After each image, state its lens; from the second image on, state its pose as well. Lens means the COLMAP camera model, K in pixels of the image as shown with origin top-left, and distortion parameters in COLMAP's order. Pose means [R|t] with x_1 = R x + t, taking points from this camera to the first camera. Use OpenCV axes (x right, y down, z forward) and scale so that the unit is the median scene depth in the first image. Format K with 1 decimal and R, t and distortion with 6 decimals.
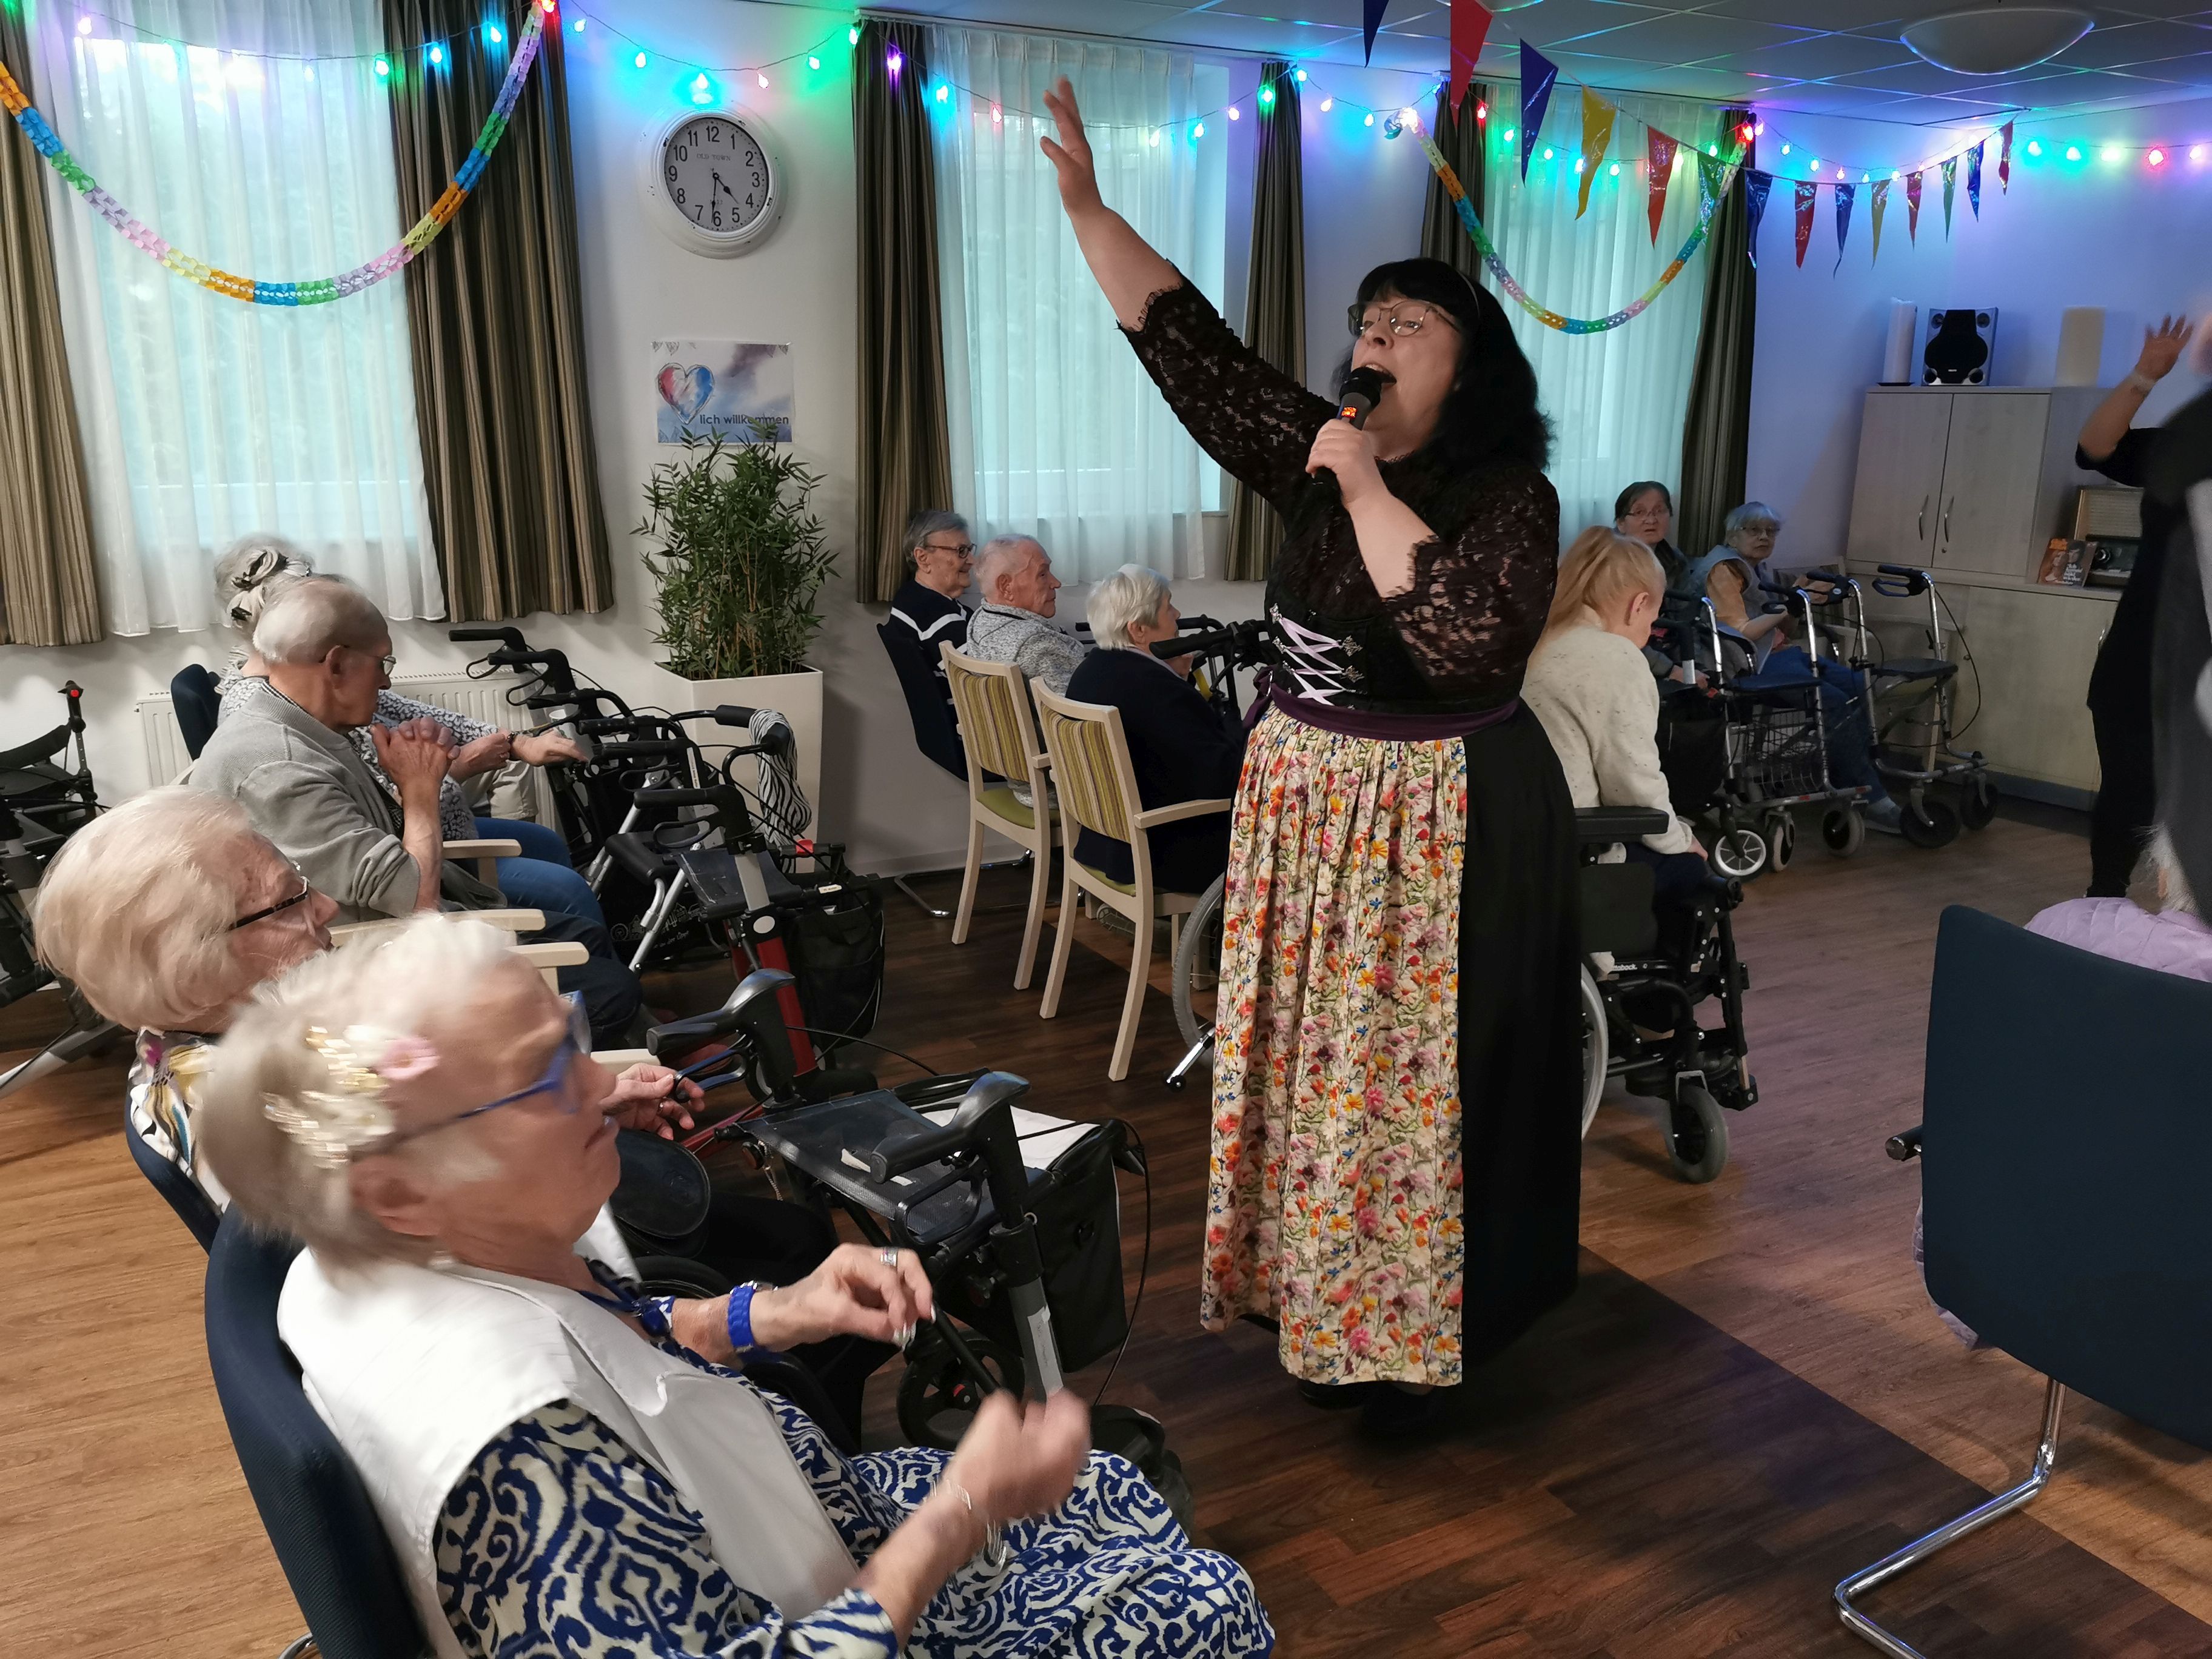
lens RADIAL K [[1678.8, 0, 1101.0], [0, 1678.8, 822.6], [0, 0, 1]] dist [0.086547, -0.105061]
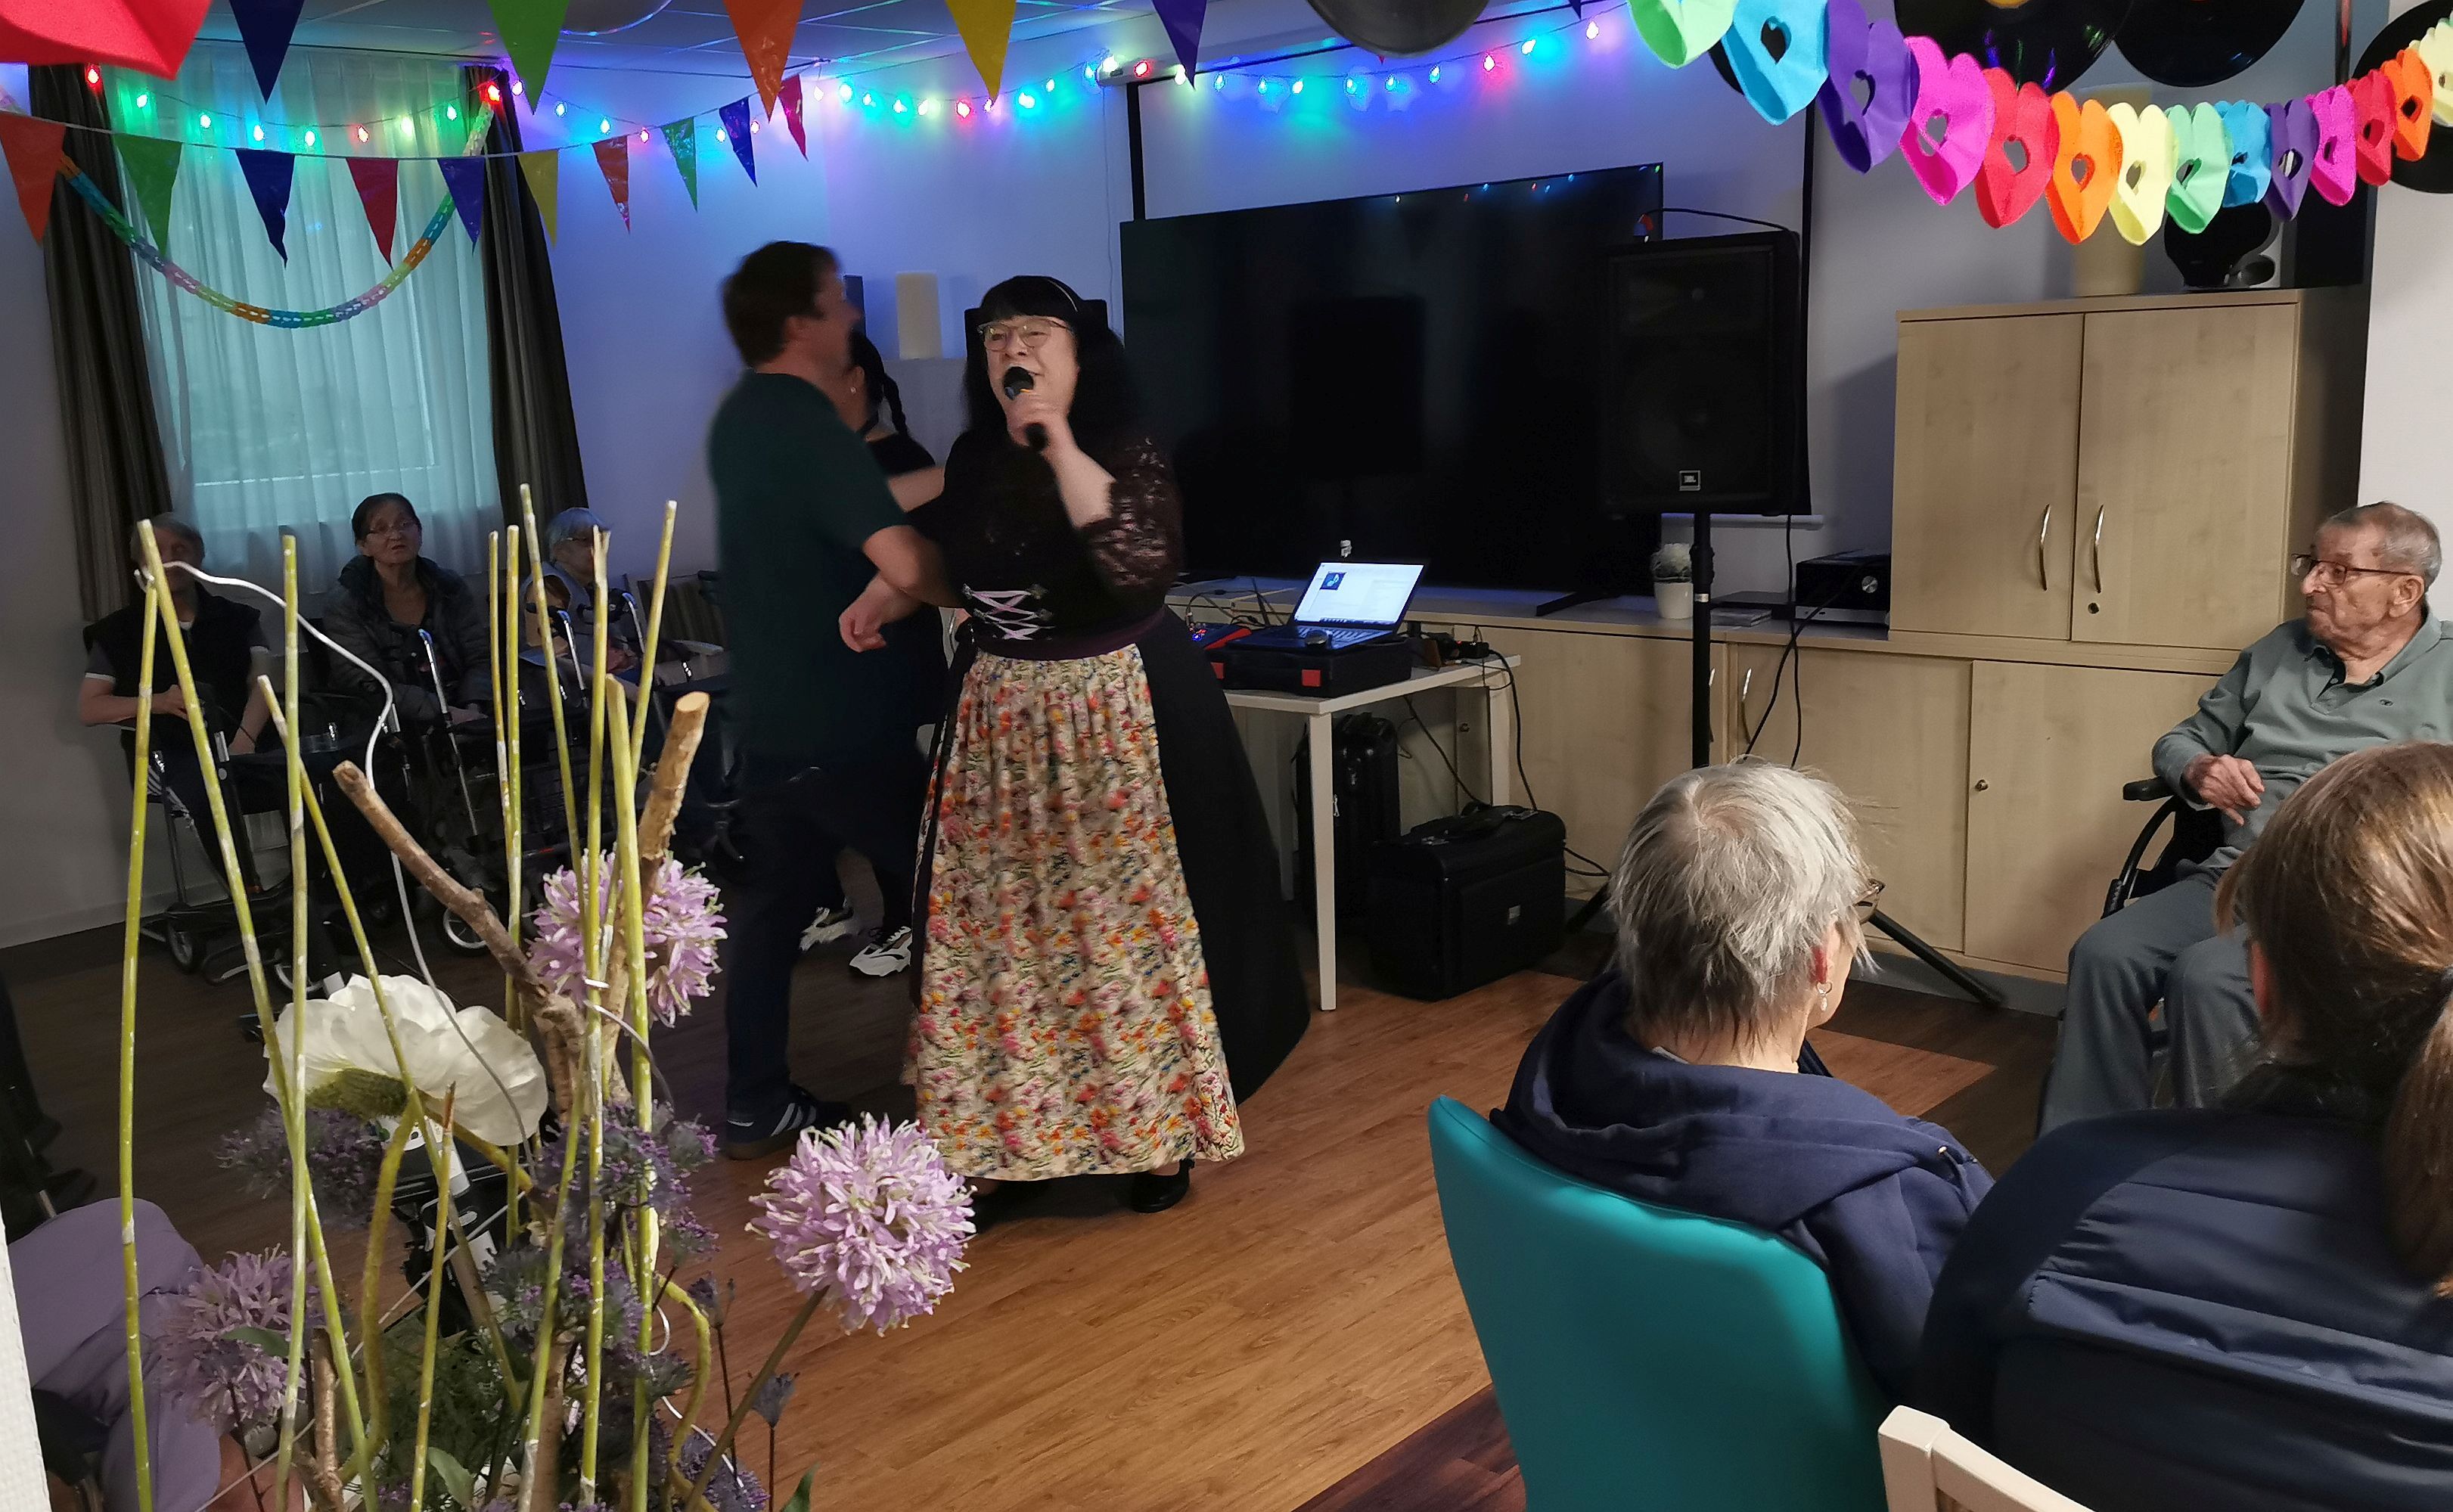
lens RADIAL K [[2097.3, 0, 1092.2], [0, 2097.3, 784.1], [0, 0, 1]] dist [0.038368, -0.017033]
pose [[0.956968, -0.112300, 0.267582, 0.511588], [0.125927, 0.991447, -0.034267, 0.030925], [-0.261446, 0.066489, 0.962925, -0.138912]]
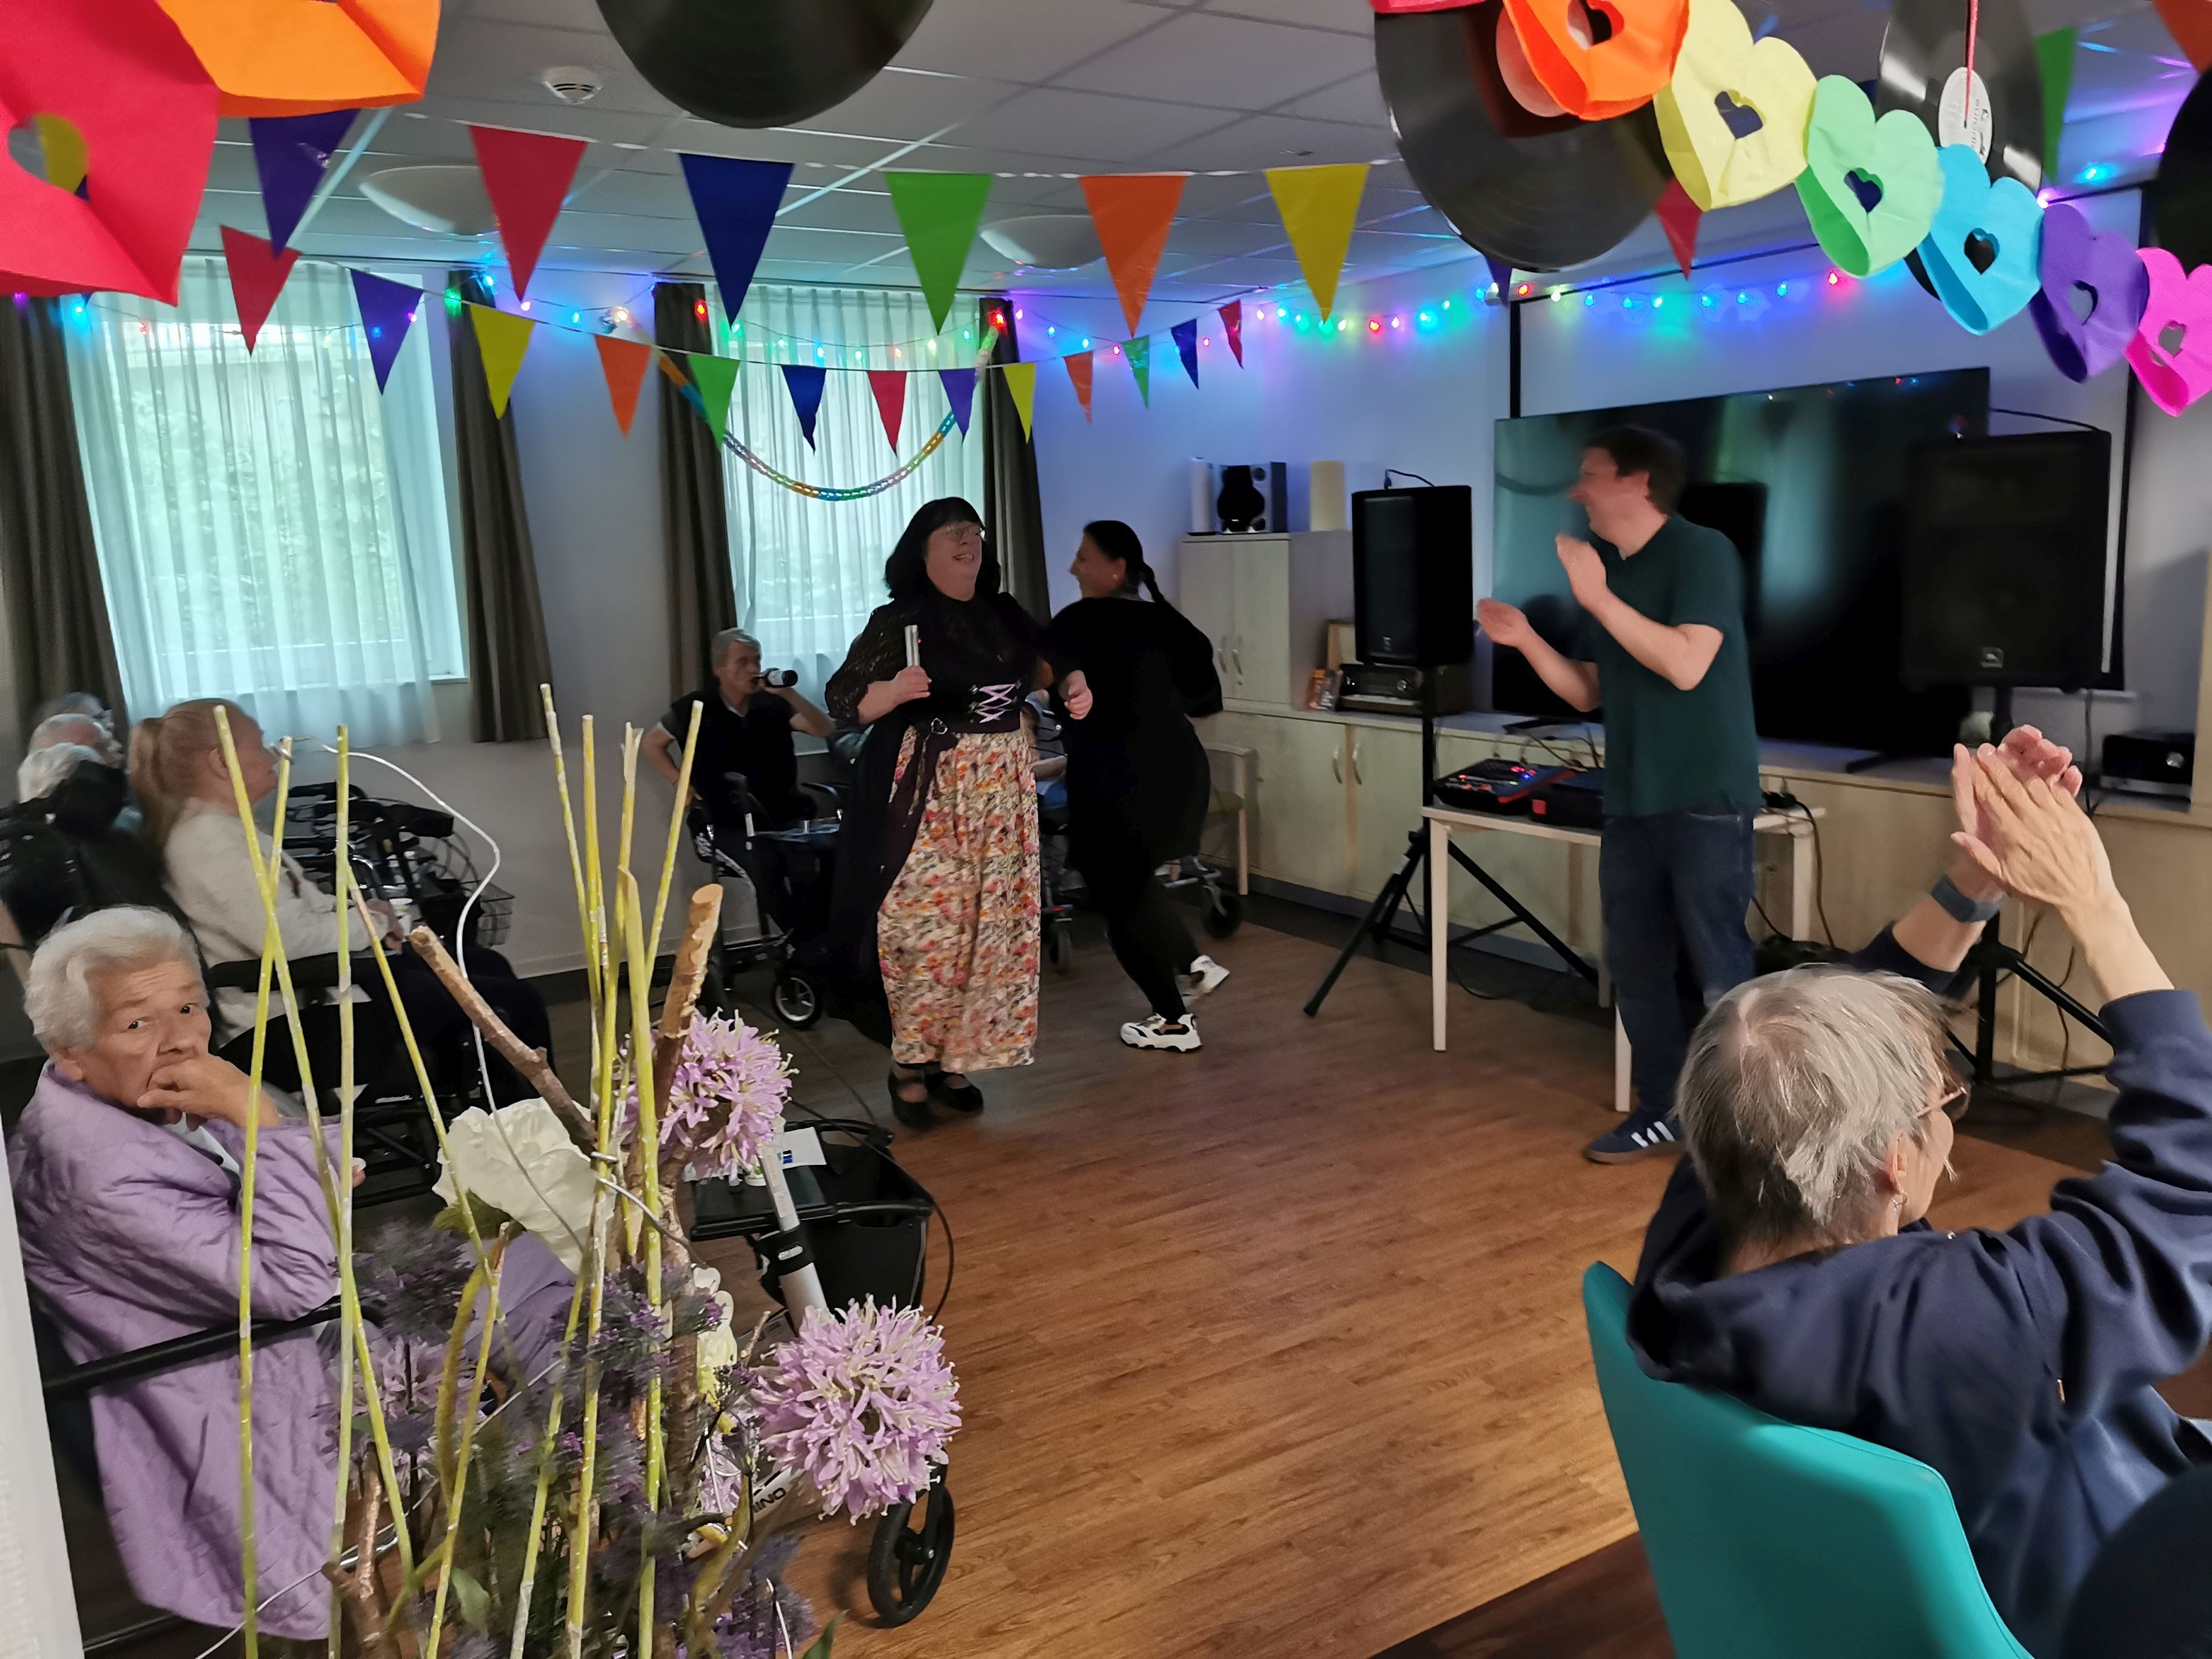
lens RADIAL K [[1678.0, 0, 1140.1], [0, 1678.0, 829.5], [0, 0, 1]] dist [0.077320, -0.100268]
pose [[0.996860, -0.051766, 0.059915, 0.576917], [0.056167, 0.995655, -0.074274, 0.017057], [-0.055810, 0.077406, 0.995436, -0.098281]]
